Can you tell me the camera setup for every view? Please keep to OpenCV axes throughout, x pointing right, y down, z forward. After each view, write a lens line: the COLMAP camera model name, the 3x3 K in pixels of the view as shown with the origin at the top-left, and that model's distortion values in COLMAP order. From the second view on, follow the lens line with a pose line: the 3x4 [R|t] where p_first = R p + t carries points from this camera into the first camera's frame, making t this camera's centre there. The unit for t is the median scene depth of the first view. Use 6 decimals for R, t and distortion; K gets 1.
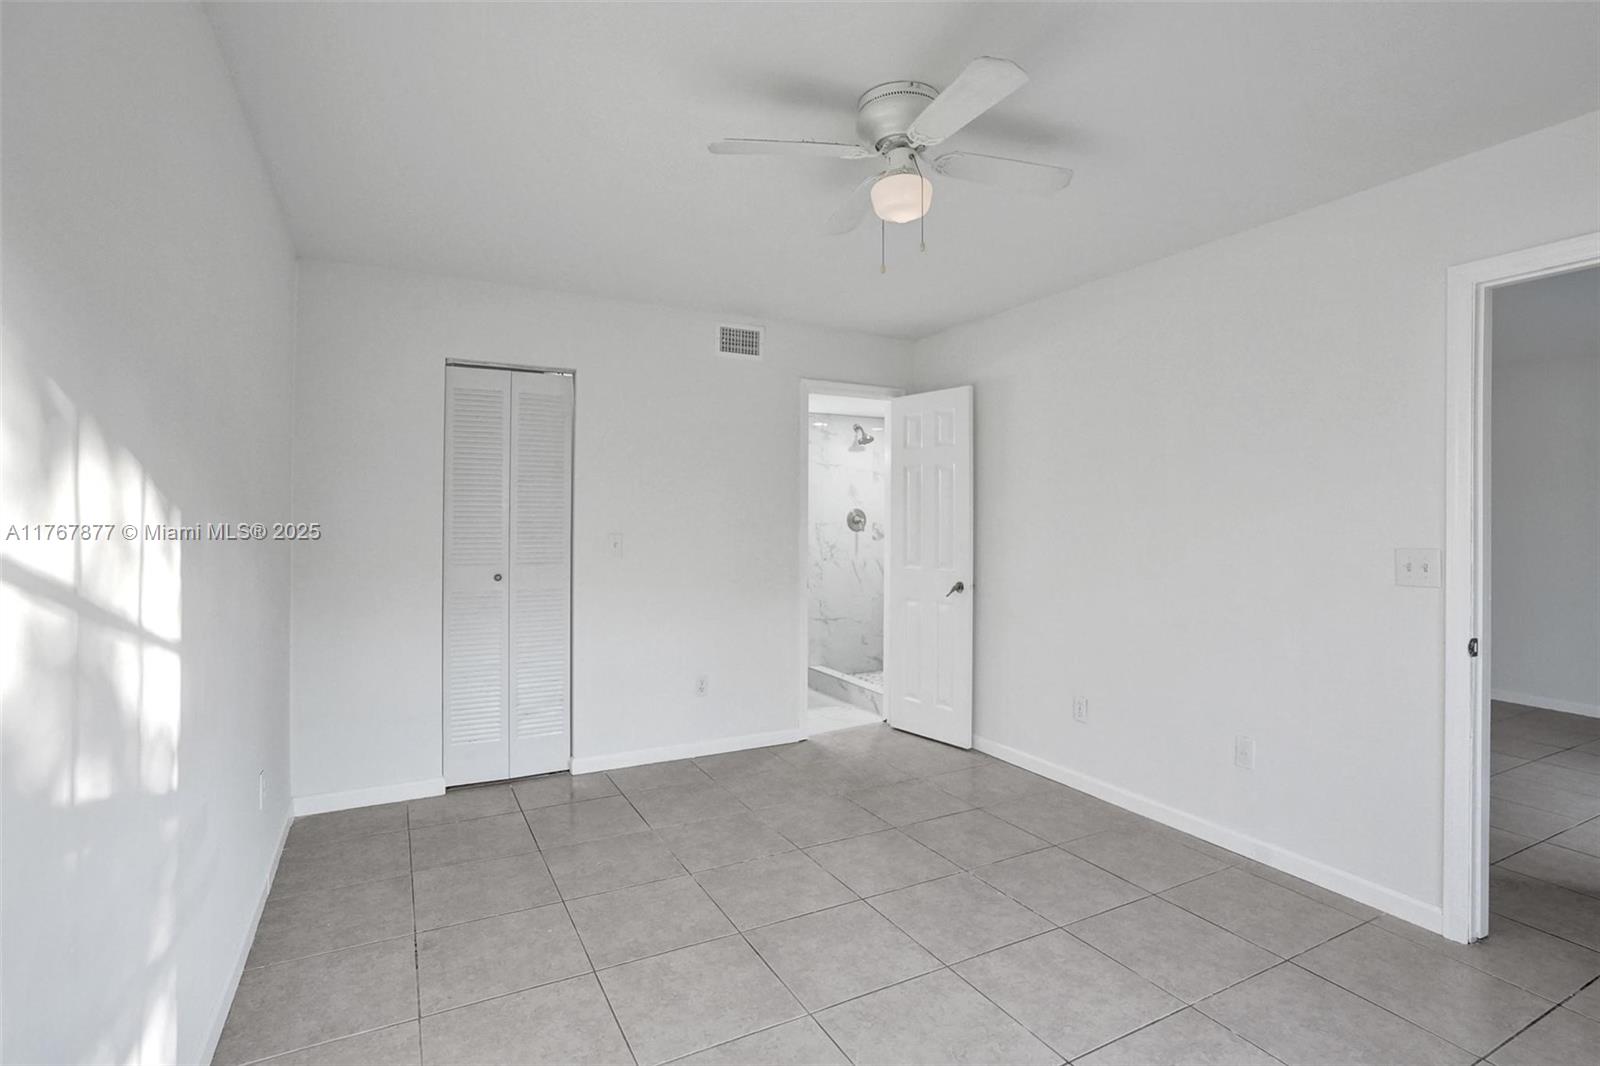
lens RADIAL K [[773.4, 0, 800.0], [0, 773.4, 523.6], [0, 0, 1]] dist [-0.051937, 0.028188]
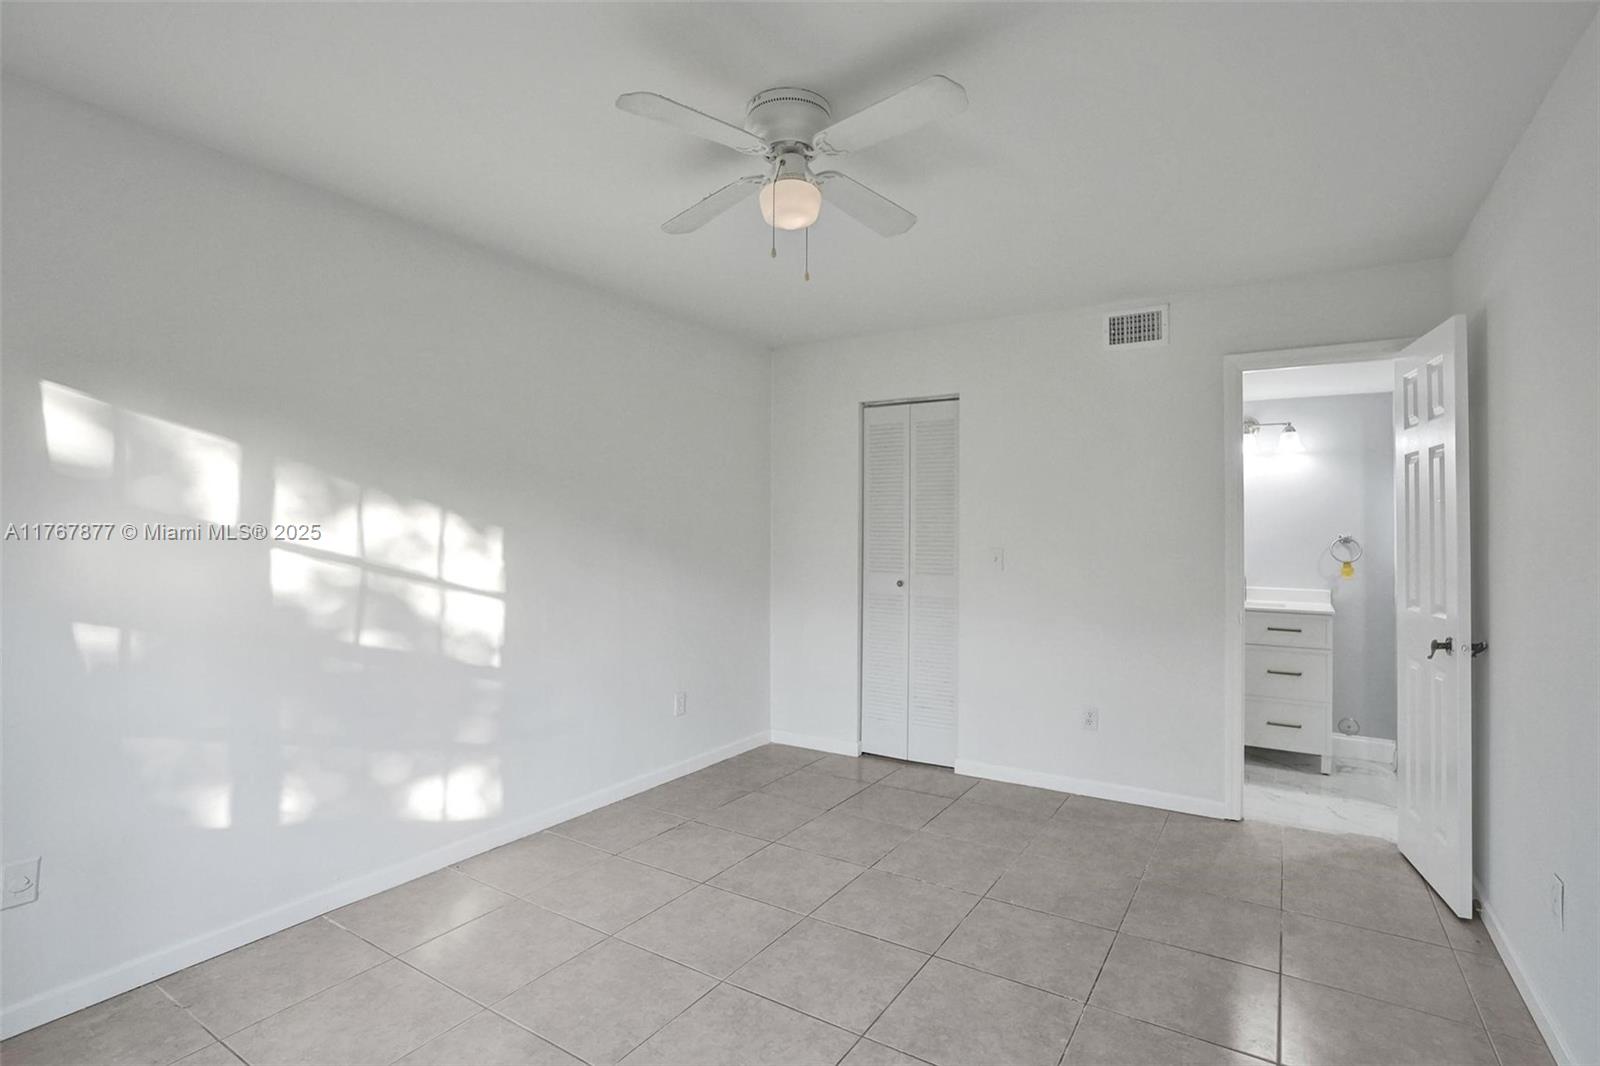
lens RADIAL K [[773.4, 0, 800.0], [0, 773.4, 523.6], [0, 0, 1]] dist [-0.051937, 0.028188]
pose [[0.488187, -0.010430, -0.872677, 0.587455], [-0.009218, 0.999811, -0.017106, 0.000882], [0.872690, 0.016395, 0.487999, 0.311757]]
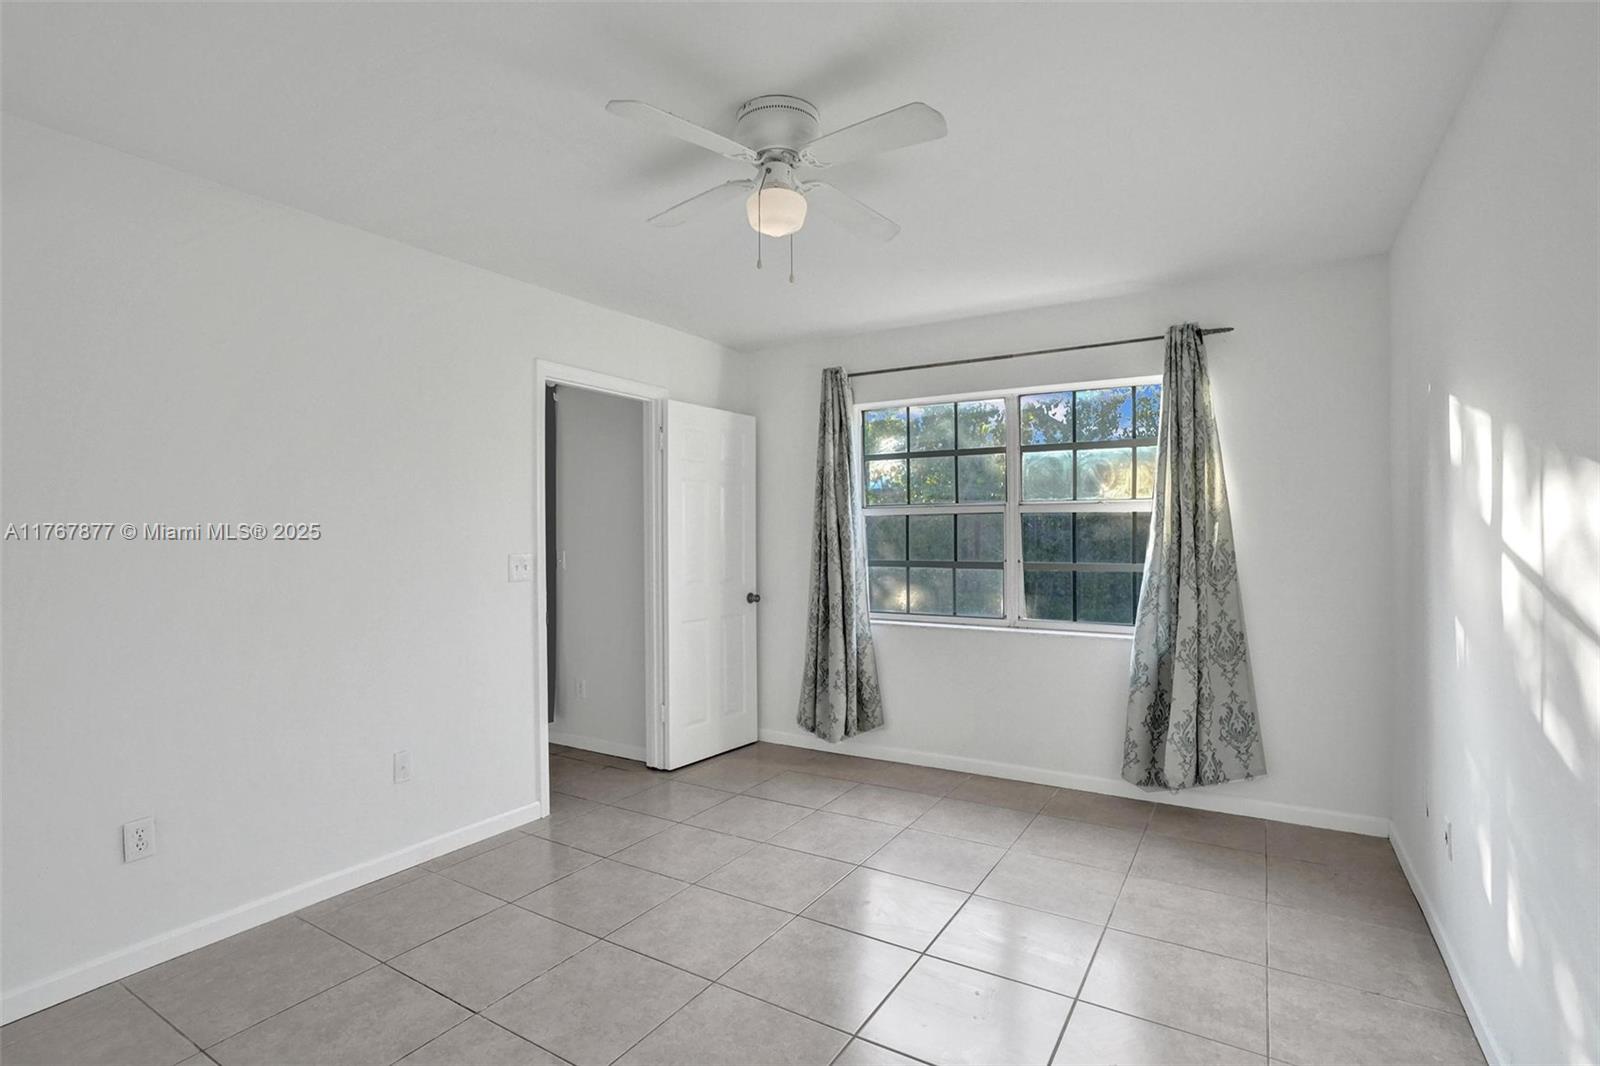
lens RADIAL K [[764.6, 0, 803.8], [0, 764.6, 552.5], [0, 0, 1]] dist [-0.057478, 0.031109]
pose [[-0.510463, -0.017818, 0.859715, -0.439413], [0.006680, 0.999673, 0.024686, -0.001130], [-0.859874, 0.018344, -0.510177, 0.872097]]
